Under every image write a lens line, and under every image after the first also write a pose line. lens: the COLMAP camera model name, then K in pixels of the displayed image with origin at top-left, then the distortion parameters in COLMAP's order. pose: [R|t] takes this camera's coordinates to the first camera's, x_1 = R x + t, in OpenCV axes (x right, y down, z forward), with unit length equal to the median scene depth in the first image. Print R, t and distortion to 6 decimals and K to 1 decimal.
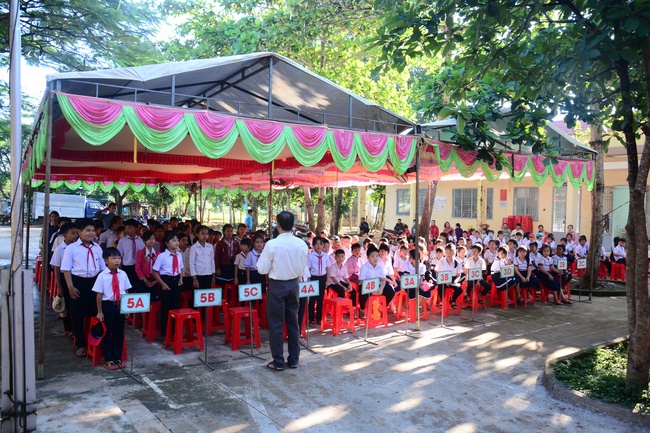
lens RADIAL K [[606.5, 0, 325.0], [0, 606.5, 216.5], [0, 0, 1]] dist [-0.054724, 0.025146]
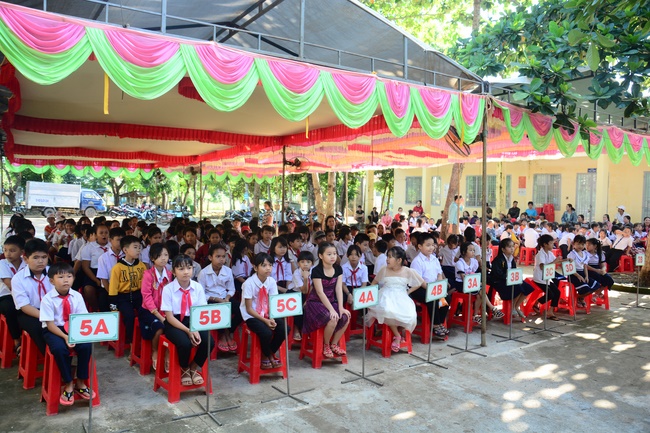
lens RADIAL K [[606.5, 0, 325.0], [0, 606.5, 216.5], [0, 0, 1]] dist [-0.054724, 0.025146]
pose [[0.999997, -0.000592, 0.002202, -0.049813], [0.000556, 0.999871, 0.016053, 0.008628], [-0.002211, -0.016052, 0.999869, 0.220396]]
